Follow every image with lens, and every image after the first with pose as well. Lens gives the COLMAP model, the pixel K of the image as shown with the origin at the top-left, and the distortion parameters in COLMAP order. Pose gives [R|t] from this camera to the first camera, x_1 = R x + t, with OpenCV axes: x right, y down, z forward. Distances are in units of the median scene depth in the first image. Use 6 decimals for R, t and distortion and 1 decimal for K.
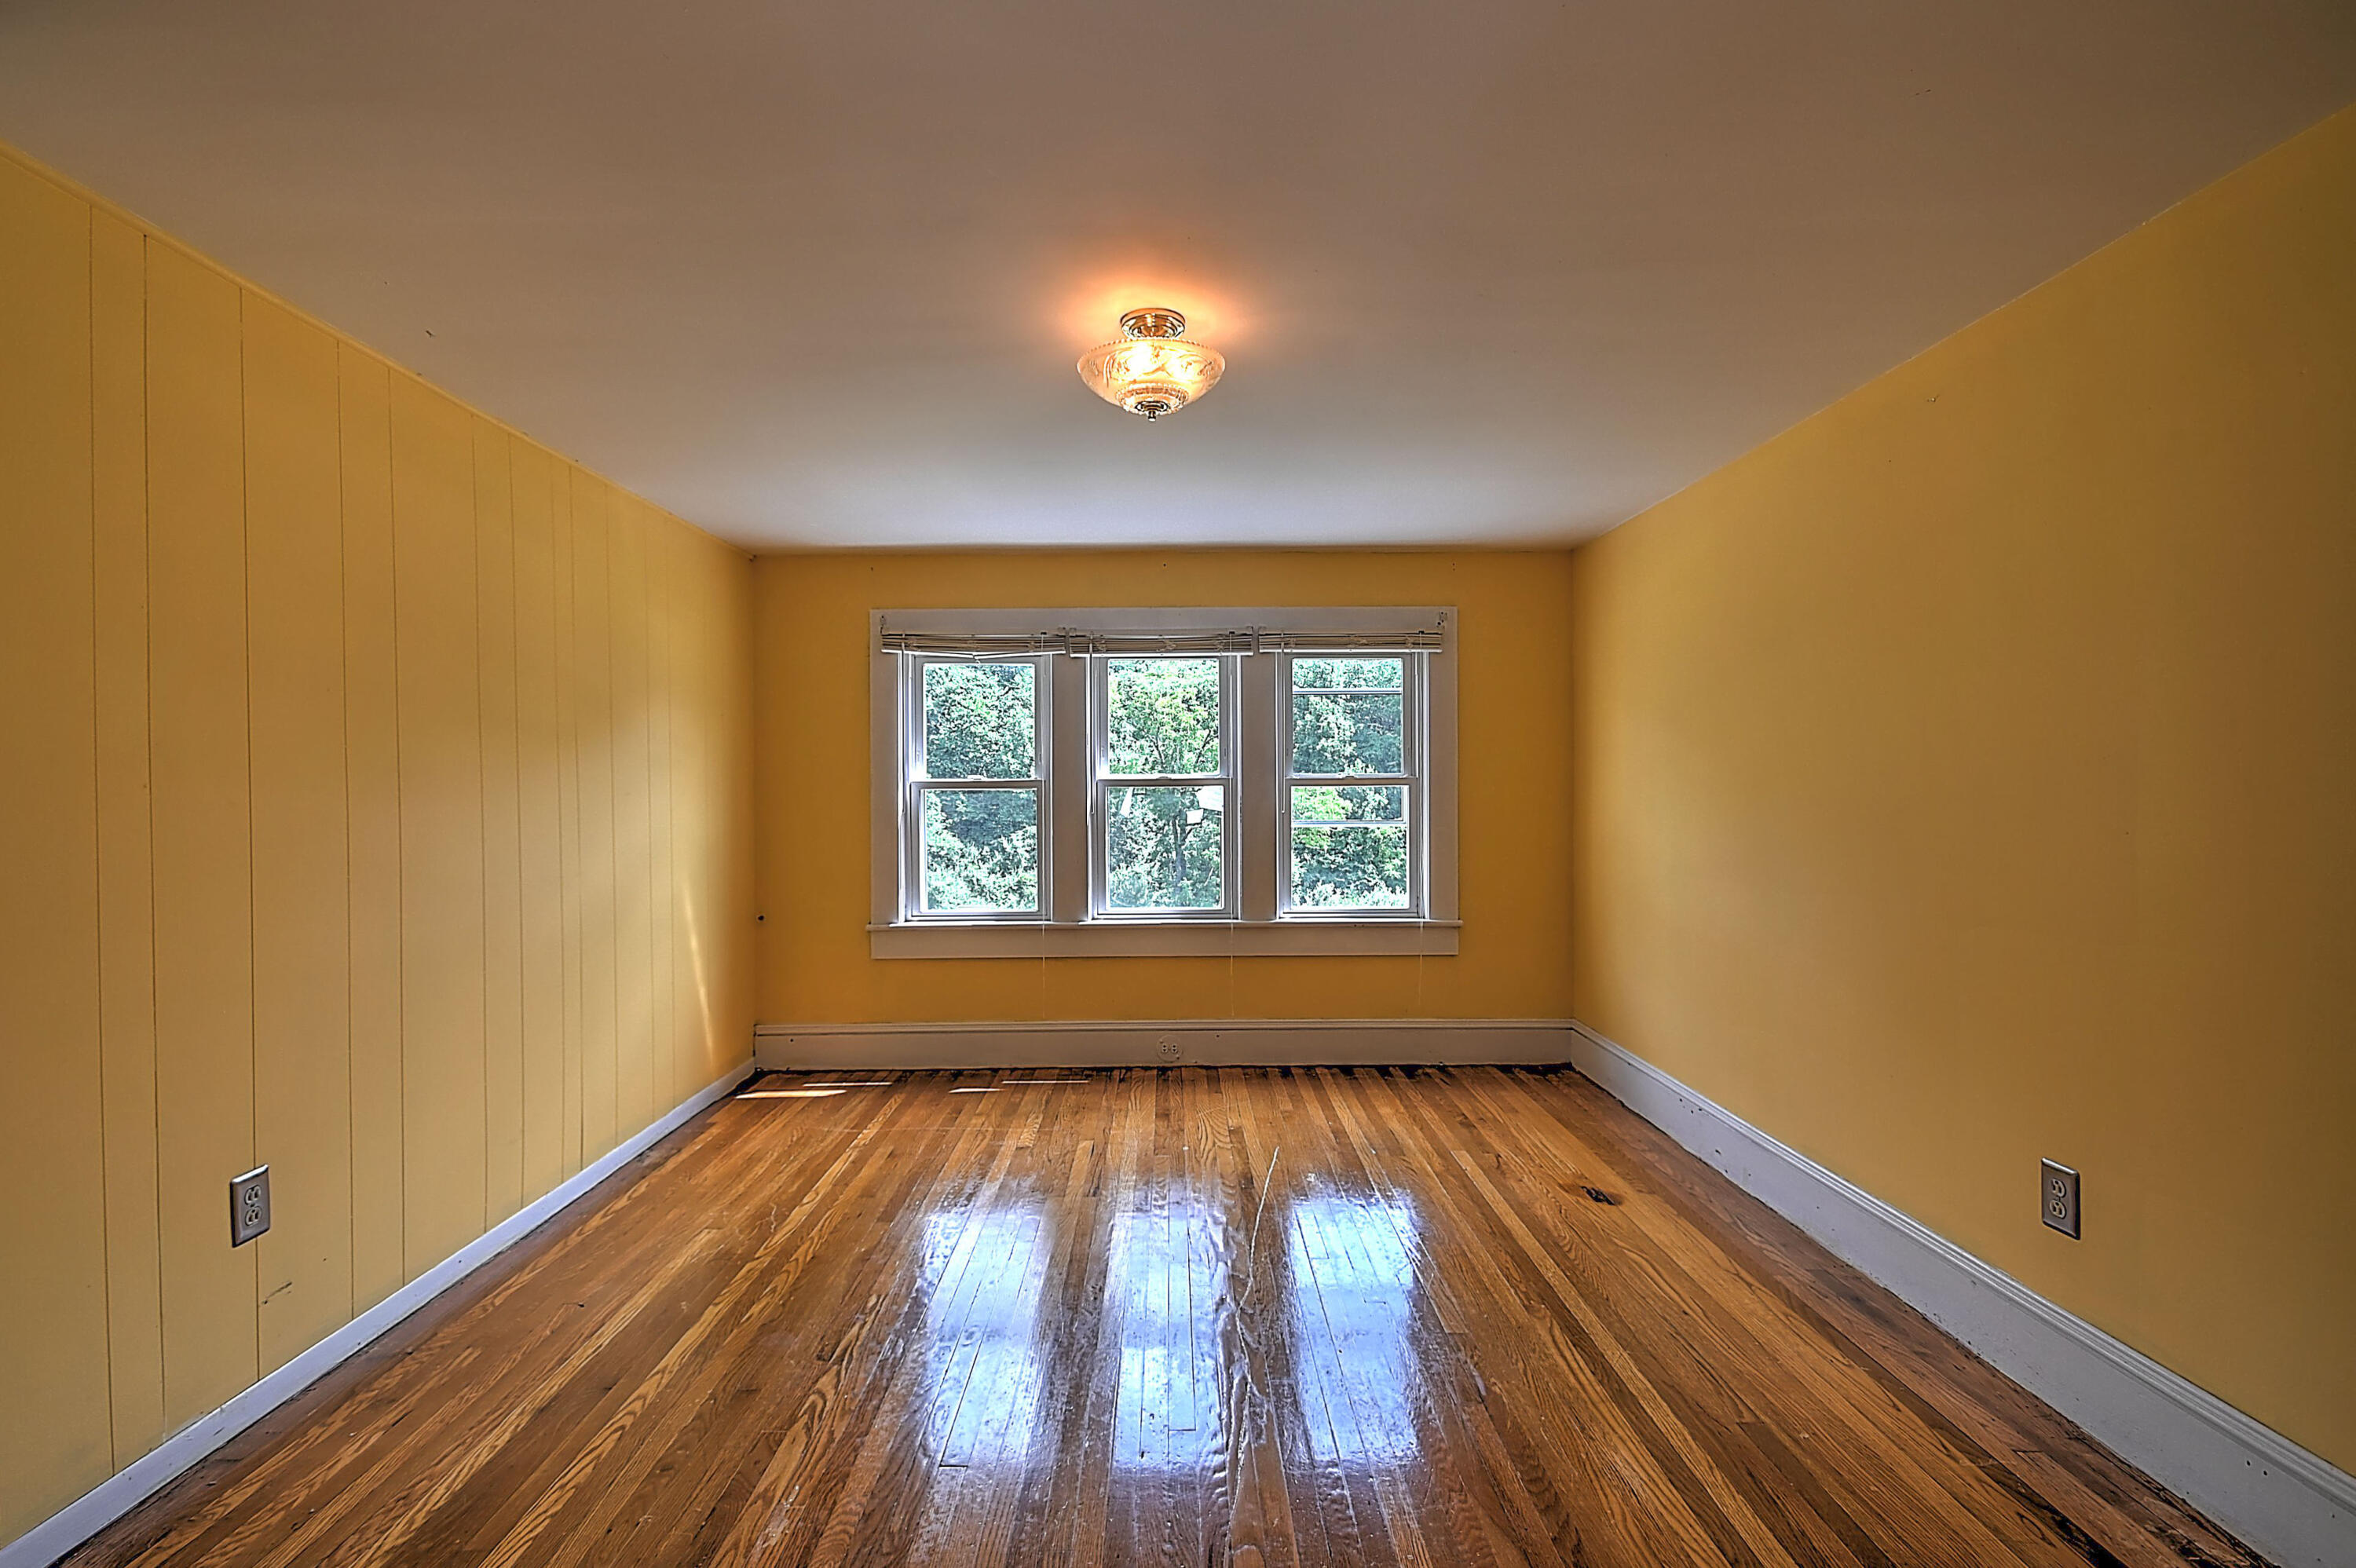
lens RADIAL K [[1028.5, 0, 1170.2], [0, 1028.5, 788.5], [0, 0, 1]] dist [0.018249, -0.011451]
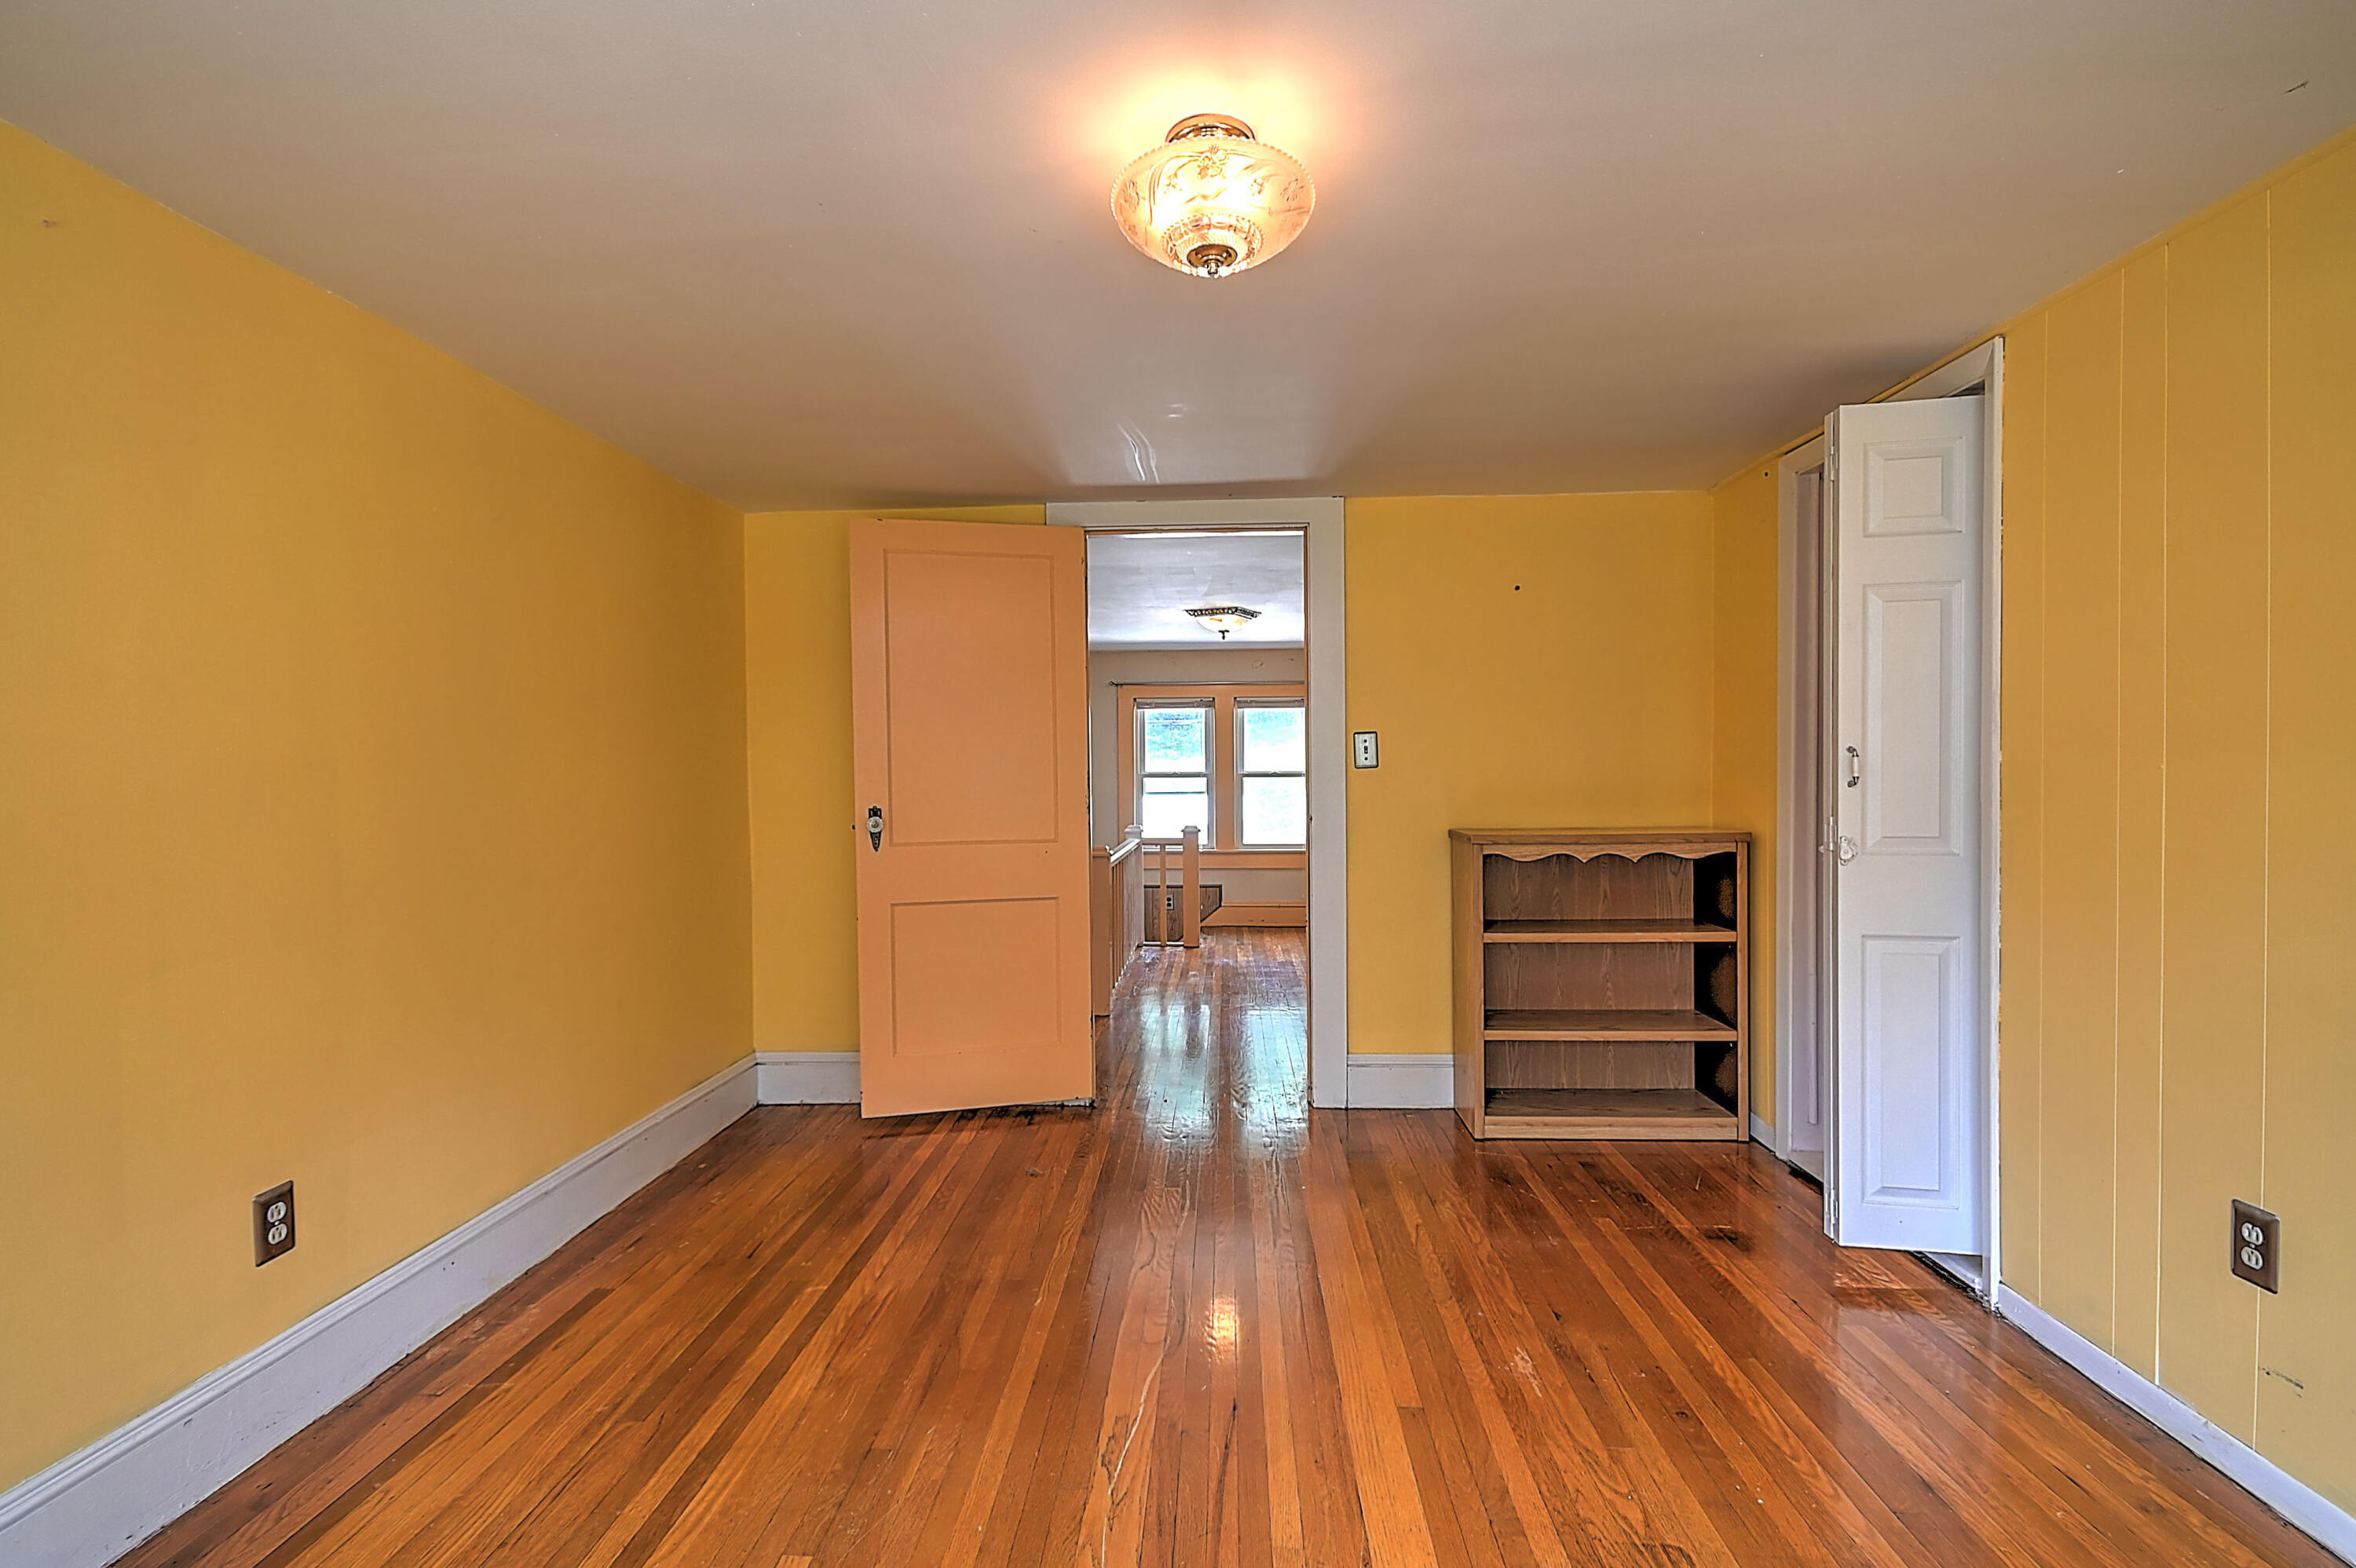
lens RADIAL K [[1028.5, 0, 1170.2], [0, 1028.5, 788.5], [0, 0, 1]] dist [0.018249, -0.011451]
pose [[-0.998807, 0.011283, 0.047507, -0.010434], [0.011988, 0.999822, 0.014562, -0.005811], [-0.047334, 0.015114, -0.998765, 1.184005]]
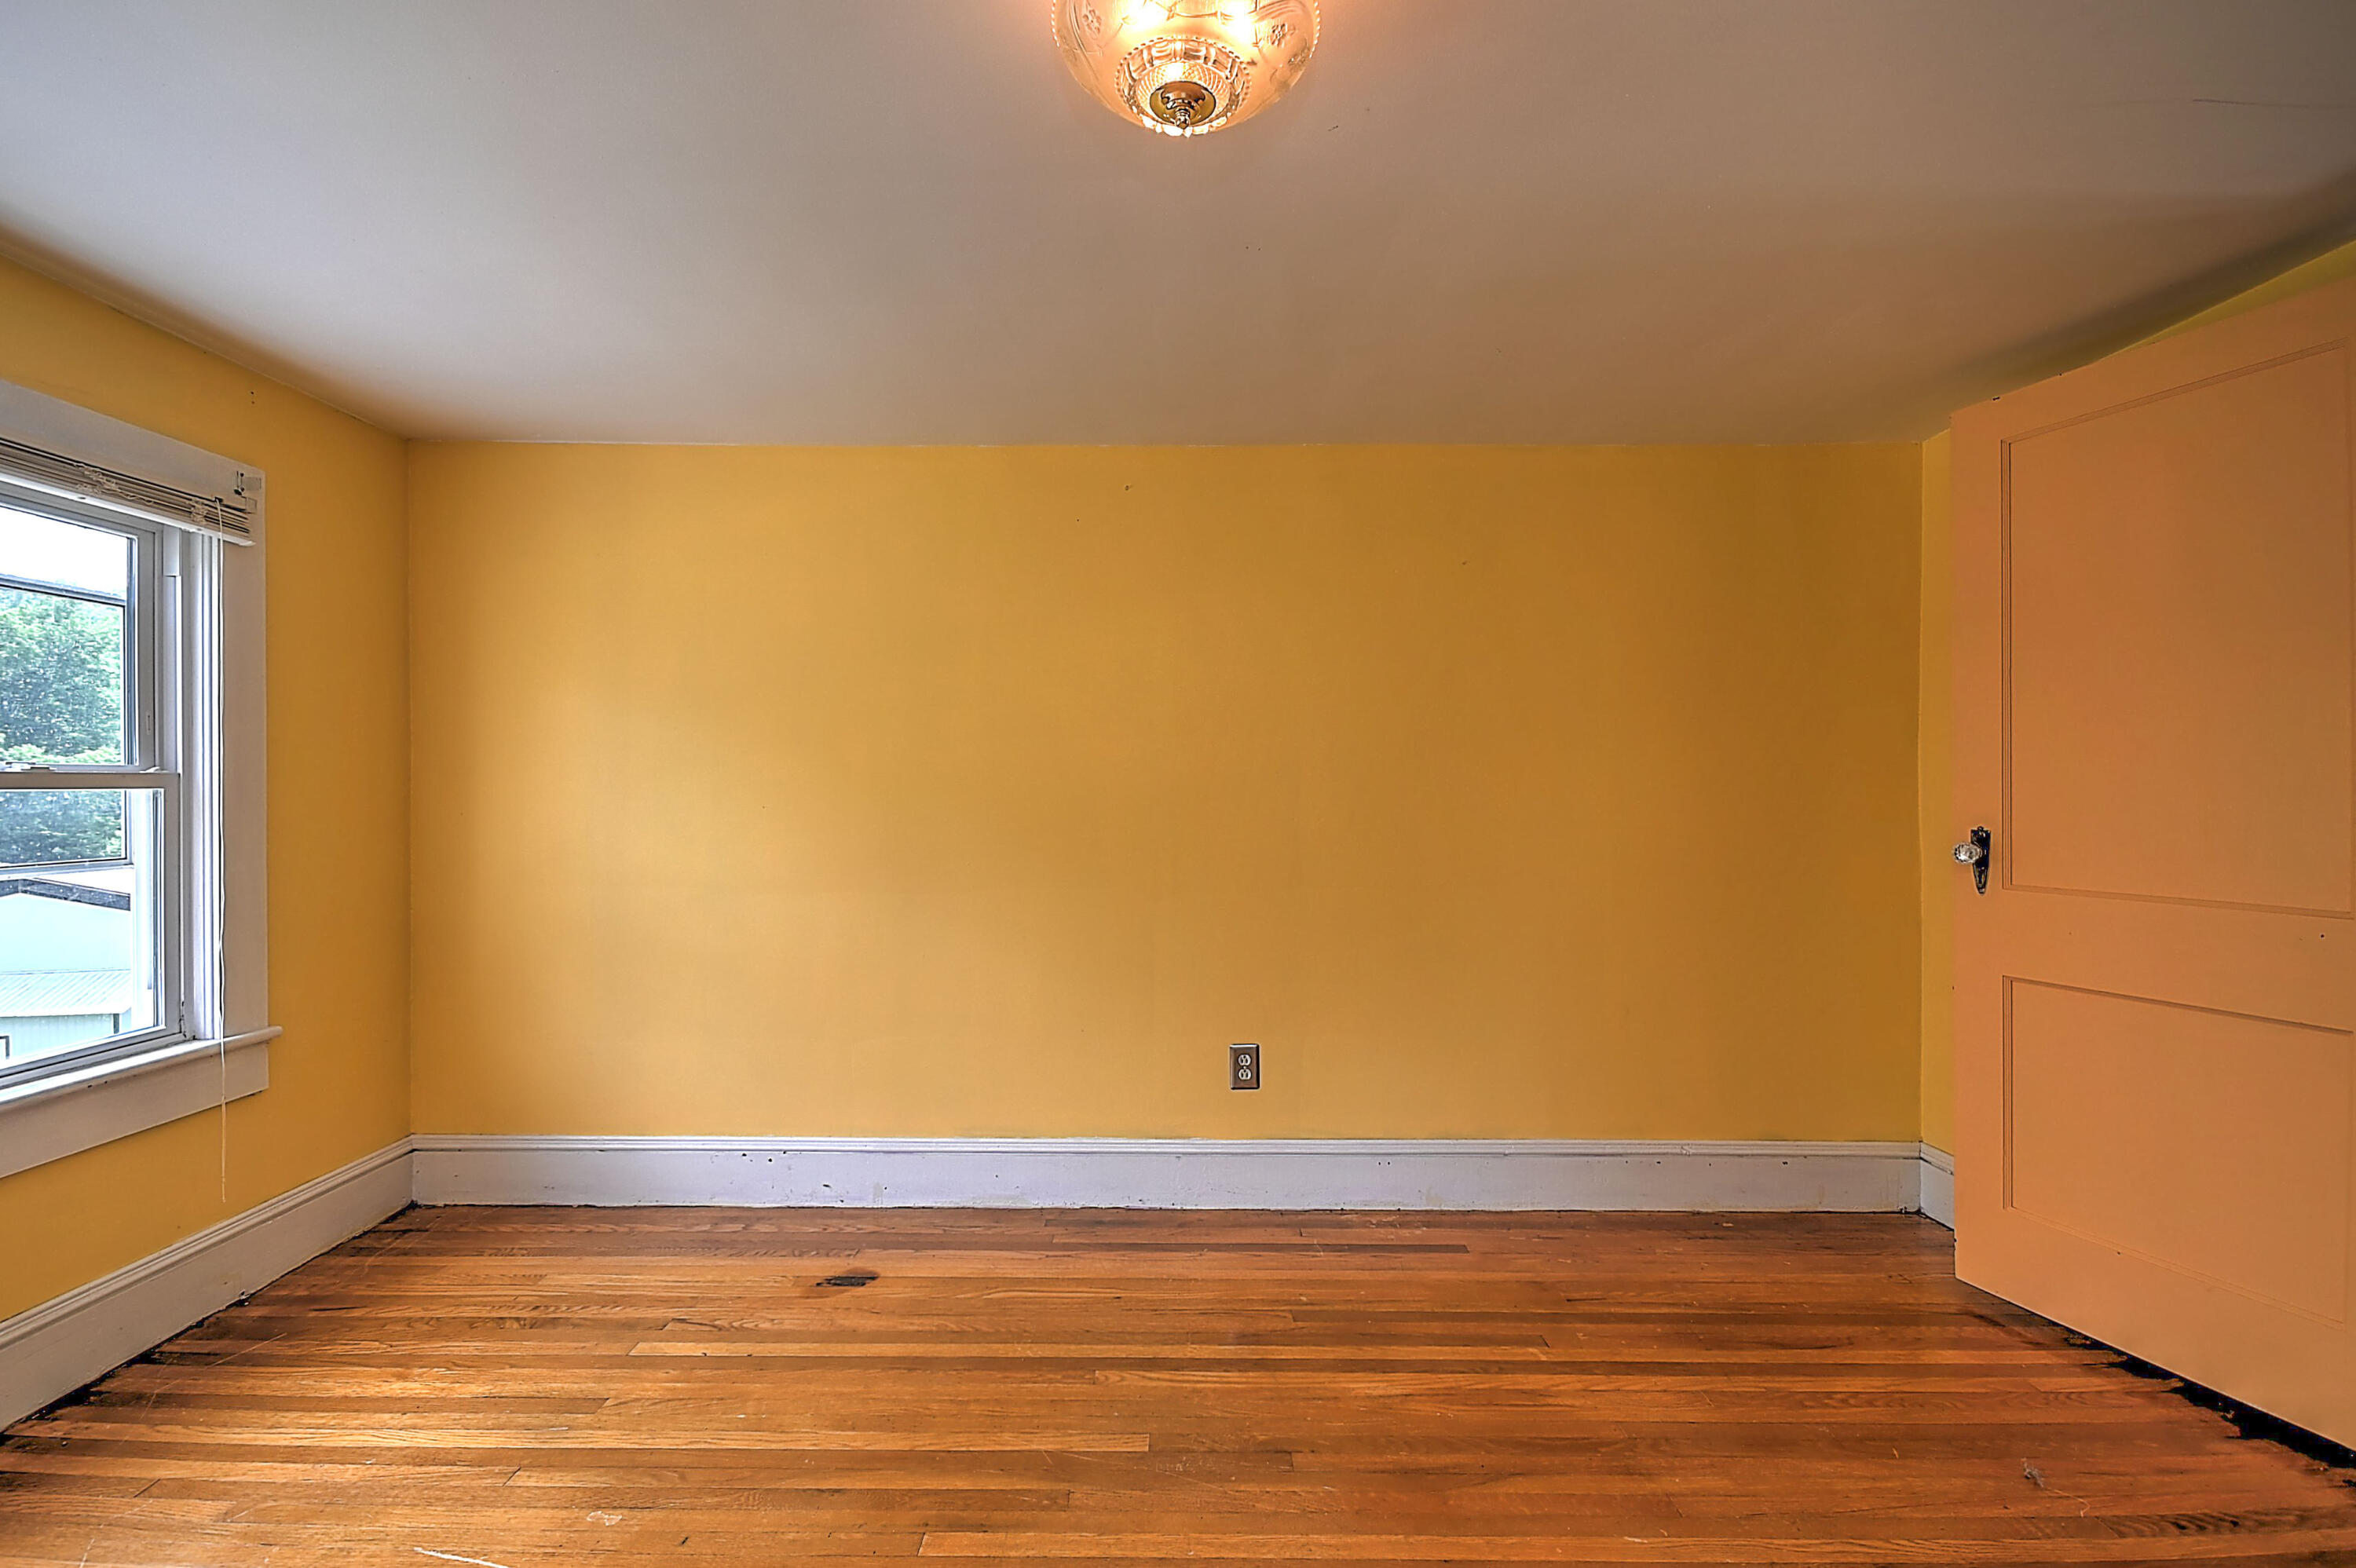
lens RADIAL K [[1028.5, 0, 1170.2], [0, 1028.5, 788.5], [0, 0, 1]] dist [0.018249, -0.011451]
pose [[0.000022, 0.004849, 0.999988, -0.392677], [0.000342, 0.999988, -0.004849, 0.000354], [-1.000000, 0.000342, 0.000021, 0.686879]]
